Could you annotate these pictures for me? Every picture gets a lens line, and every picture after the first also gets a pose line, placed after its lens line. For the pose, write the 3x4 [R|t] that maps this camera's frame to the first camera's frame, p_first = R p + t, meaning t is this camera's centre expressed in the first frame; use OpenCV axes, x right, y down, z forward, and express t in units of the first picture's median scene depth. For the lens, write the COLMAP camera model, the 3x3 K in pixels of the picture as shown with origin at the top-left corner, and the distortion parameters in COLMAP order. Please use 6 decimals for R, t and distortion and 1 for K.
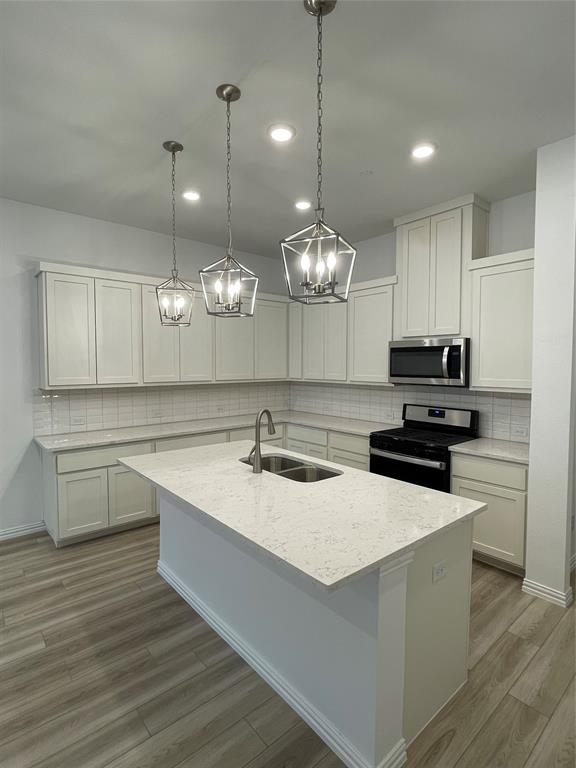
lens RADIAL K [[393.4, 0, 287.6], [0, 393.4, 381.6], [0, 0, 1]] dist [0.000296, 0.000849]
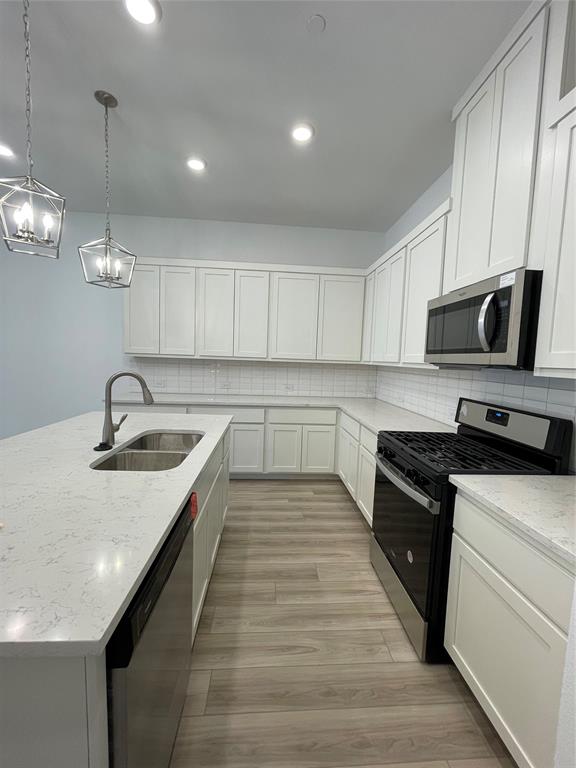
lens RADIAL K [[311.9, 0, 290.1], [0, 311.9, 383.7], [0, 0, 1]] dist [0.001100, -0.000096]
pose [[0.811705, 0.076086, -0.579091, 0.420287], [-0.062273, 0.997101, 0.043721, 0.031708], [0.580739, 0.000573, 0.814090, 0.469004]]
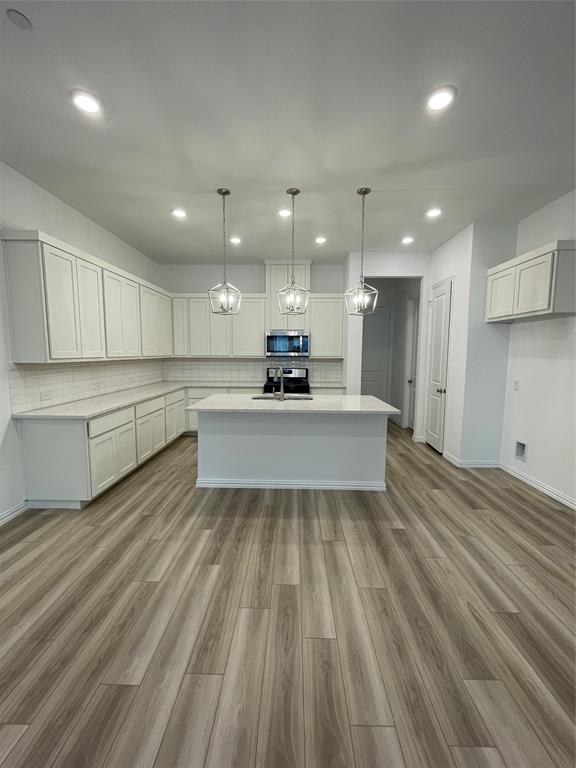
lens RADIAL K [[311.9, 0, 287.7], [0, 311.9, 383.7], [0, 0, 1]] dist [0.001100, -0.000096]
pose [[0.664101, -0.072235, 0.744145, -0.774412], [0.029023, 0.997062, 0.070885, 0.033224], [-0.747079, -0.025477, 0.664247, 0.015923]]
